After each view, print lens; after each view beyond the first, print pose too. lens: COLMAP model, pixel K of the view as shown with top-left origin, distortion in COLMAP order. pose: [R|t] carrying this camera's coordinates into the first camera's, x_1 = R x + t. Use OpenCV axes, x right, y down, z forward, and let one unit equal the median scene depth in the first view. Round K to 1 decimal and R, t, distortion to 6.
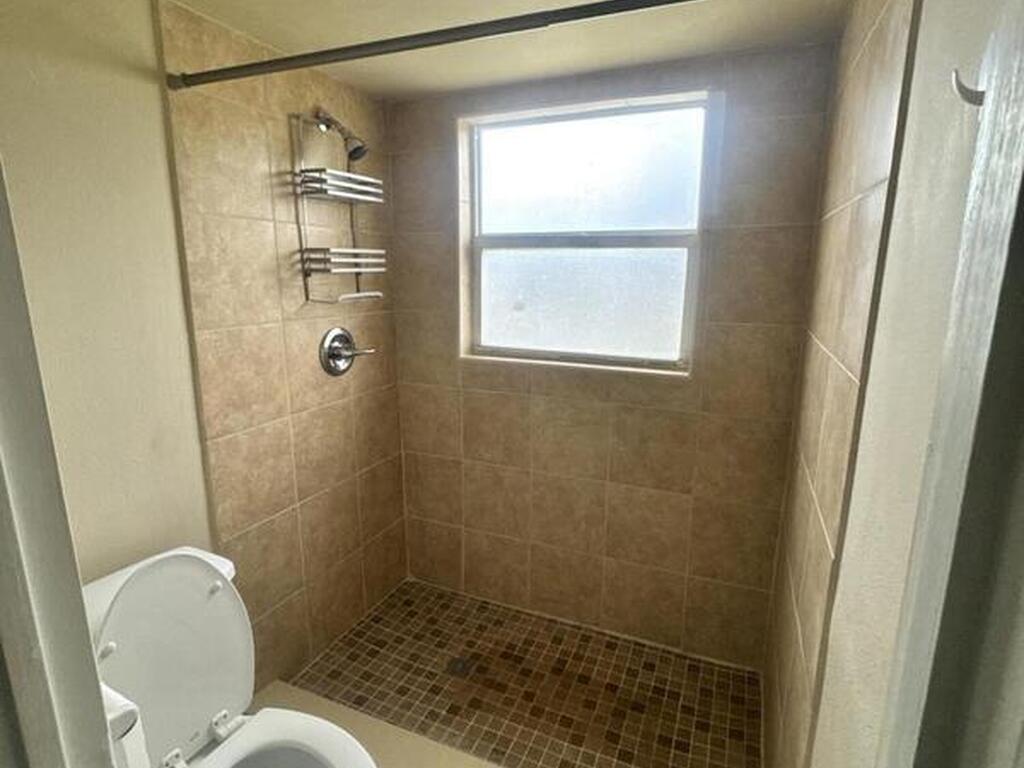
lens RADIAL K [[552.3, 0, 511.6], [0, 552.3, 386.1], [0, 0, 1]] dist [0.001598, 0.000219]
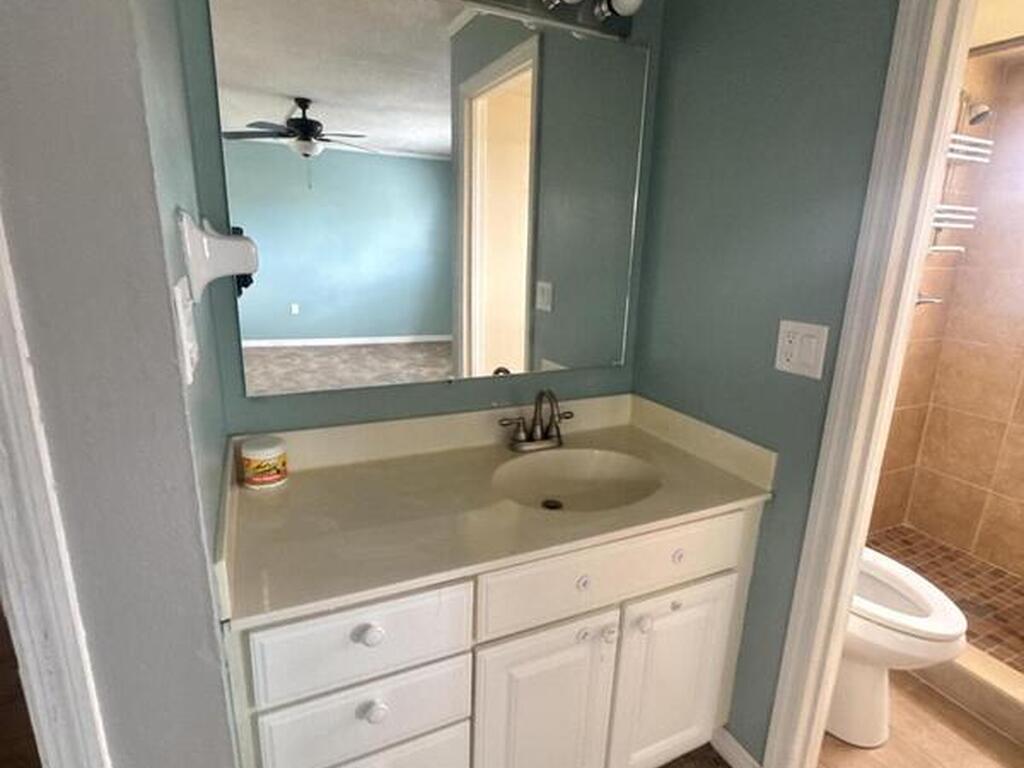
lens RADIAL K [[552.3, 0, 511.7], [0, 552.3, 381.3], [0, 0, 1]] dist [0.001598, 0.000219]
pose [[0.746173, 0.185497, -0.639388, -0.146020], [-0.160662, 0.982187, 0.097455, 0.115767], [0.646076, 0.030007, 0.762683, -0.363013]]
